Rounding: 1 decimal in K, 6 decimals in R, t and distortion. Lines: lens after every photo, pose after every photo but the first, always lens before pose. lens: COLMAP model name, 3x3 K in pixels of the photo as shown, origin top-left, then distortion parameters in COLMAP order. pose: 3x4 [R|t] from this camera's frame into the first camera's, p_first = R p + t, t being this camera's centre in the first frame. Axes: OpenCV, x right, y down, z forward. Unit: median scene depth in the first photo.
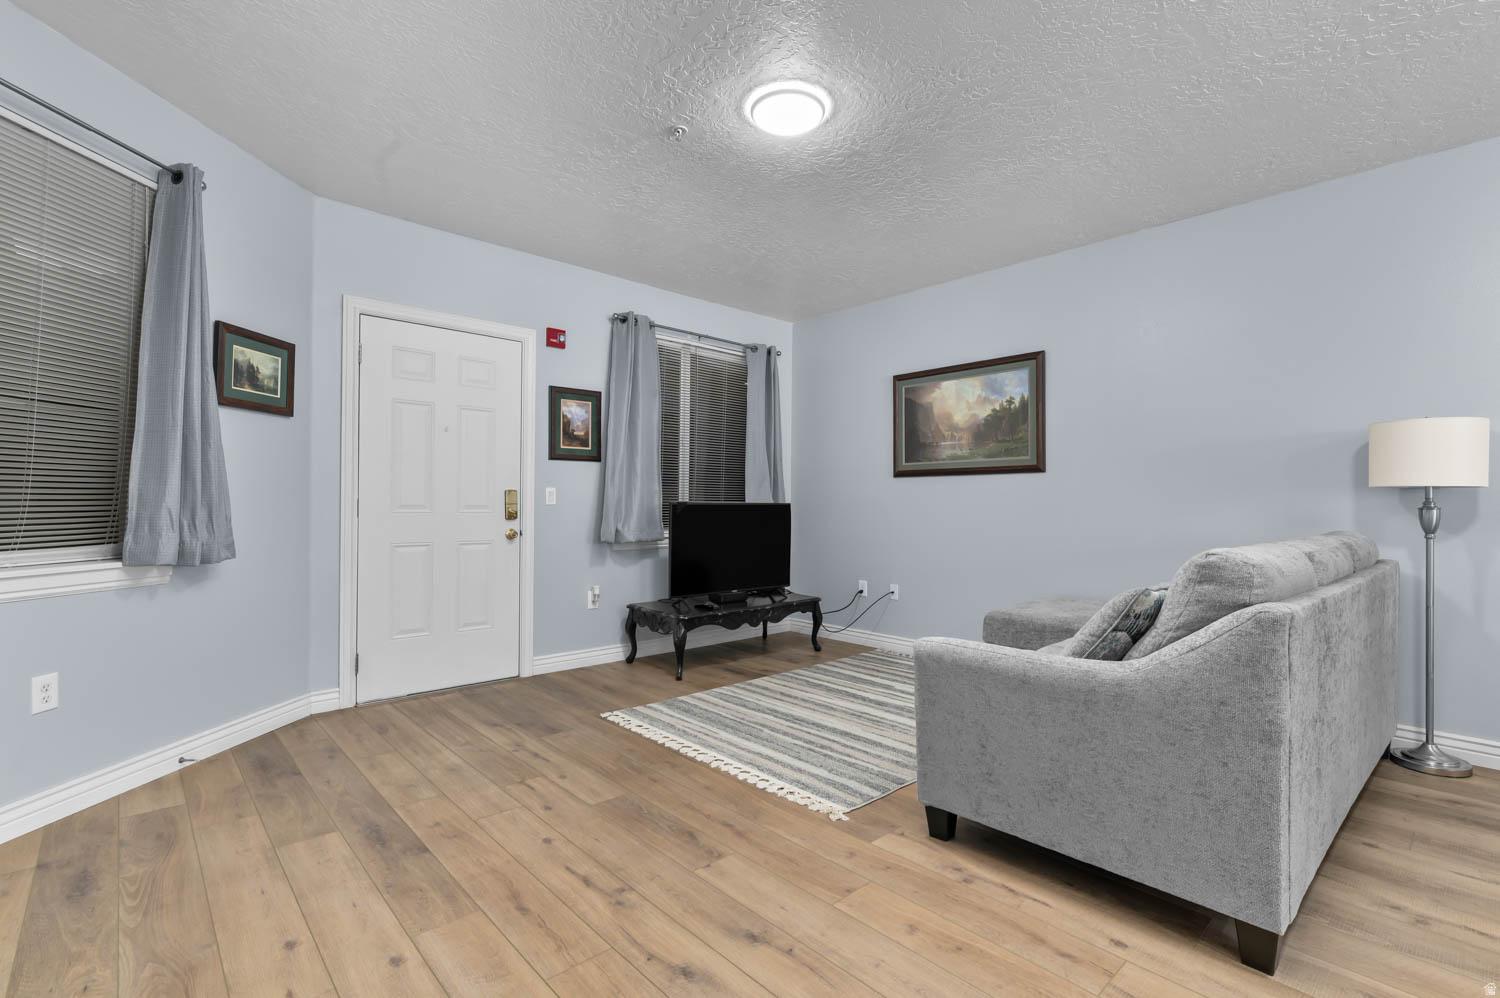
lens RADIAL K [[684.5, 0, 755.8], [0, 684.5, 501.4], [0, 0, 1]] dist [0.002393, 0.000357]
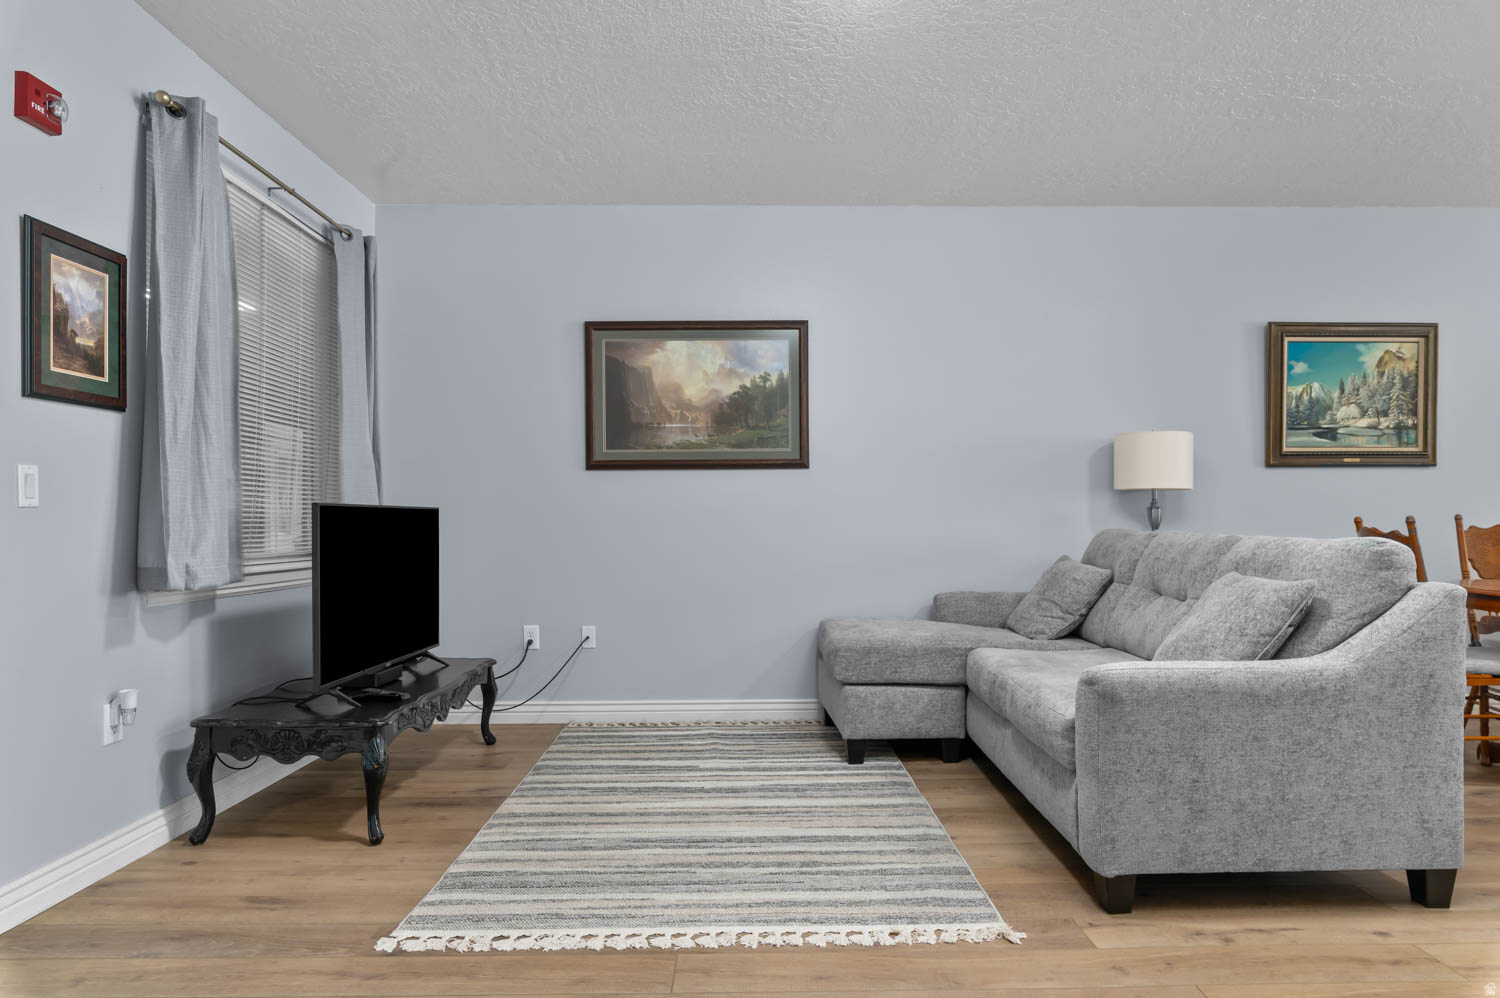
lens RADIAL K [[893.4, 0, 762.5], [0, 893.4, 521.0], [0, 0, 1]] dist [-0.001645, 0.000438]
pose [[0.665171, -0.009565, 0.746630, -0.481600], [0.004460, 0.999951, 0.008836, 0.012334], [-0.746678, -0.002547, 0.665181, 0.375205]]
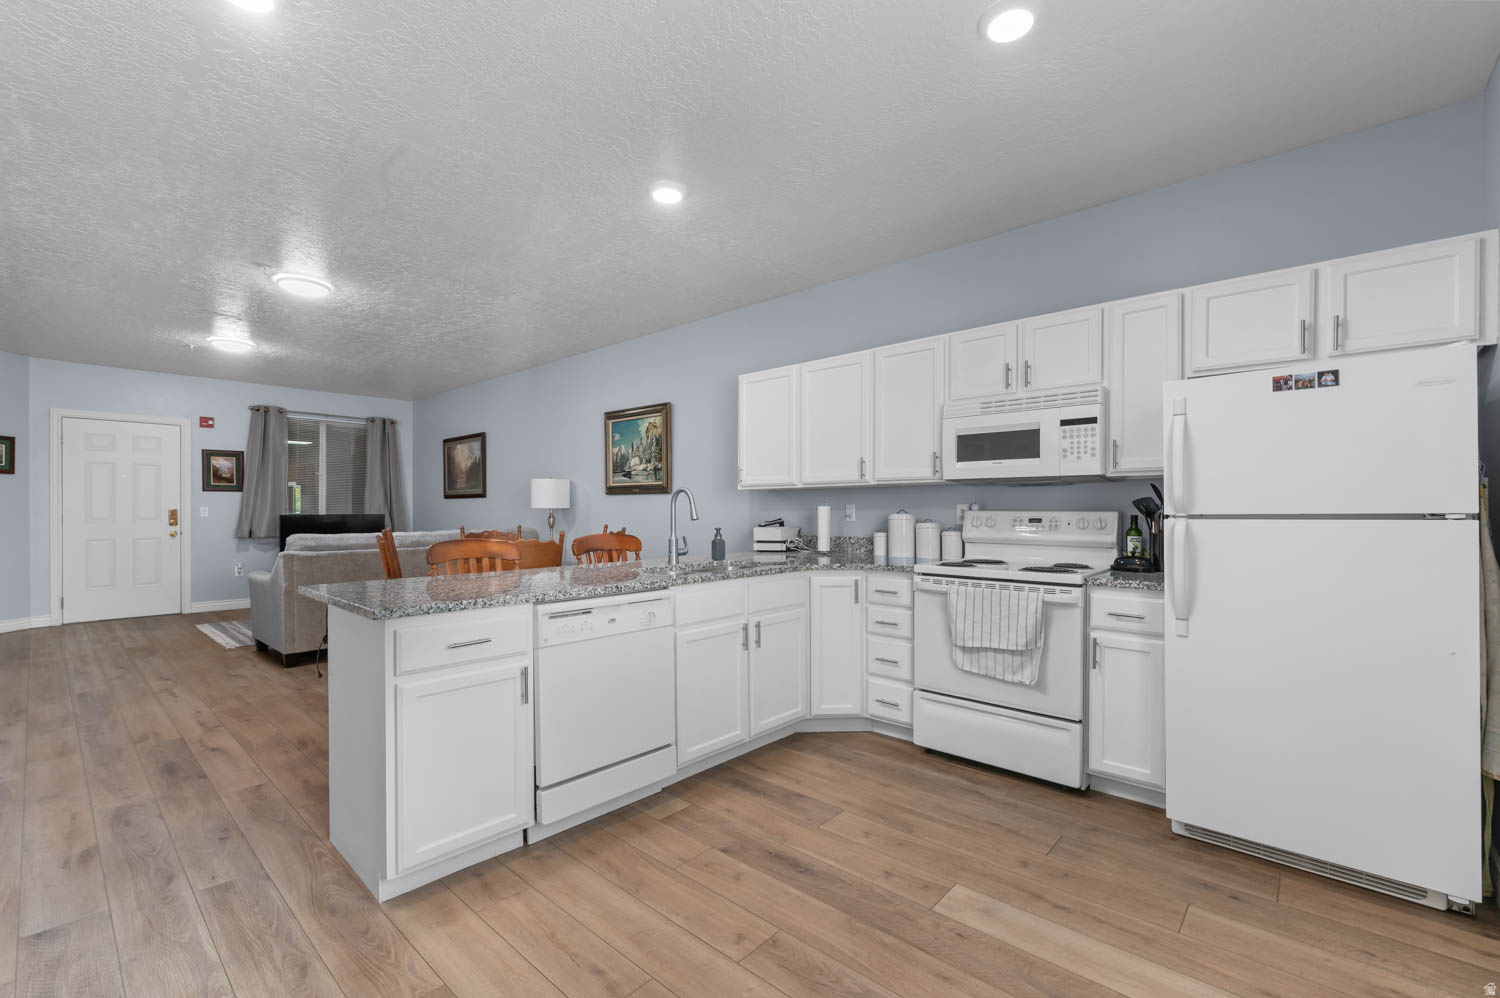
lens RADIAL K [[643.7, 0, 756.6], [0, 643.7, 509.1], [0, 0, 1]] dist [0.000249, -0.000198]
pose [[0.995543, -0.005462, 0.094154, 1.139029], [0.004893, 0.999968, 0.006269, -0.021990], [-0.094185, -0.005780, 0.995538, -0.929252]]
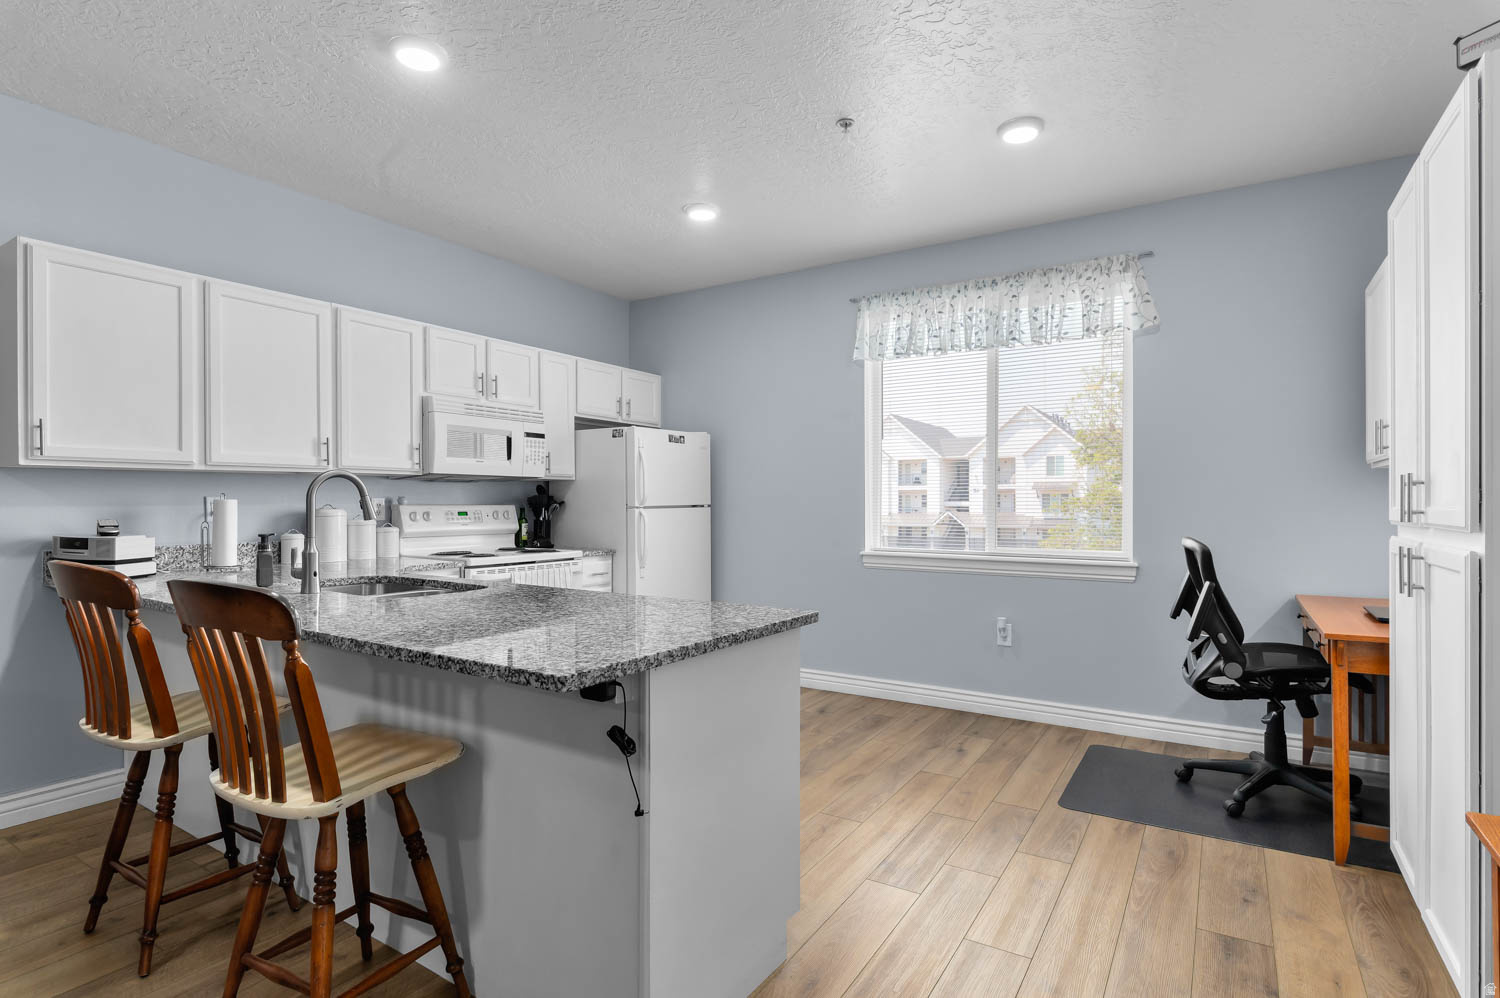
lens RADIAL K [[752.3, 0, 759.4], [0, 752.3, 502.9], [0, 0, 1]] dist [-0.001349, -0.000279]
pose [[-0.265021, -0.005043, 0.964230, 0.380463], [-0.005741, 0.999977, 0.003652, -0.021811], [-0.964226, -0.004568, -0.265043, -0.223935]]
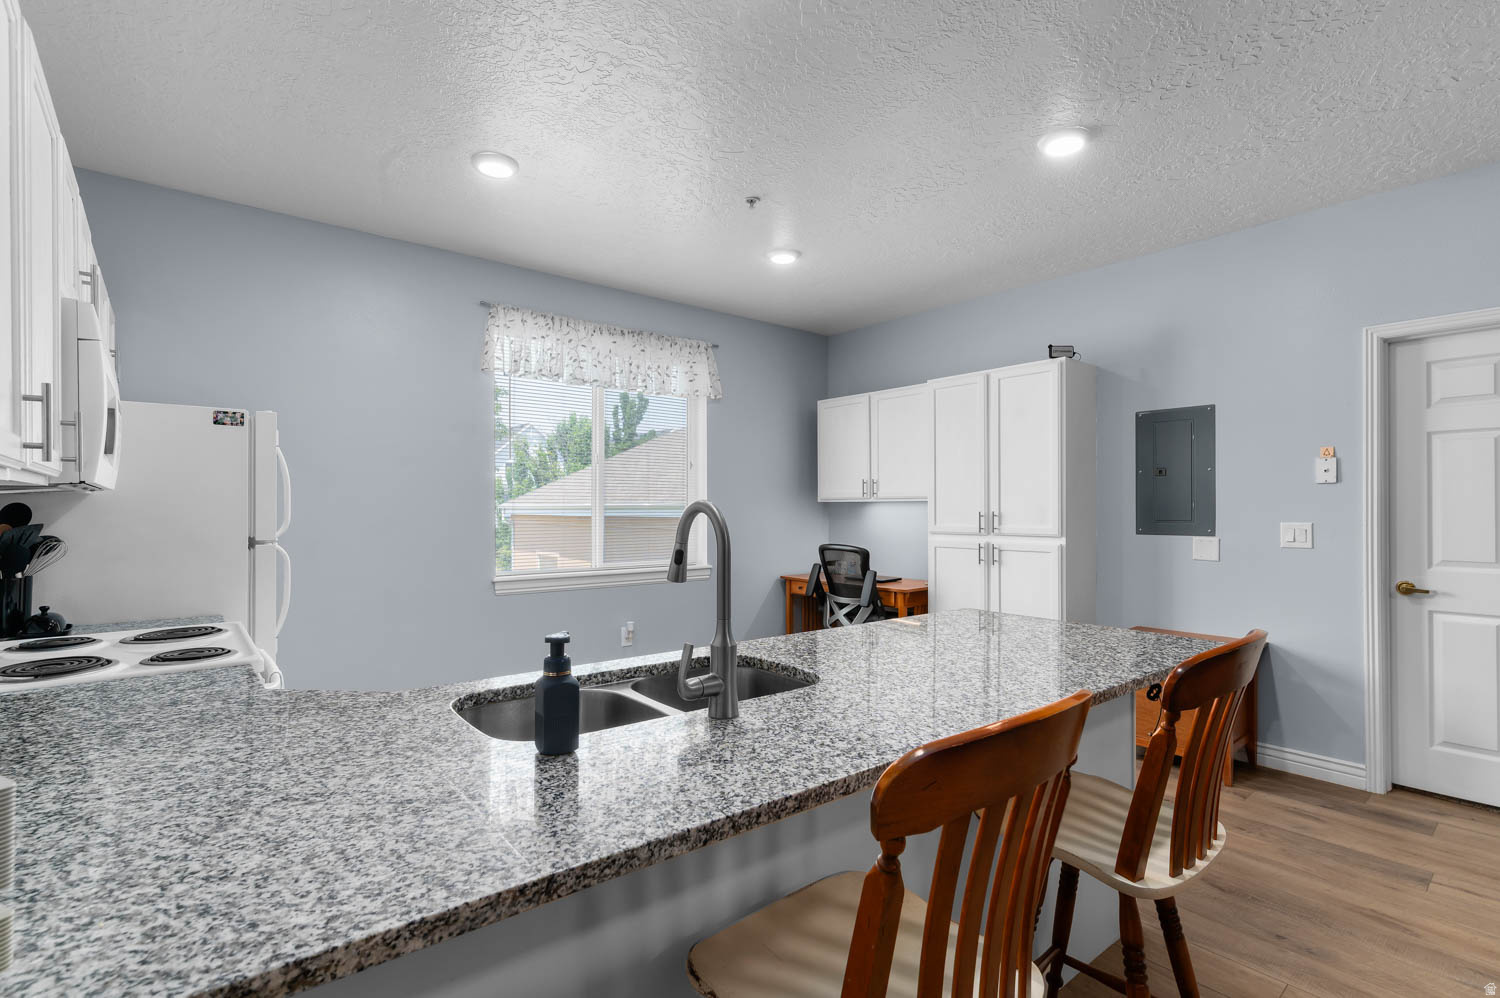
lens RADIAL K [[684.5, 0, 755.8], [0, 684.5, 501.4], [0, 0, 1]] dist [0.002393, 0.000357]
pose [[-0.998973, -0.002201, 0.045266, 1.080429], [-0.002778, 0.999915, -0.012704, -0.043637], [-0.045234, -0.012816, -0.998894, 0.302652]]
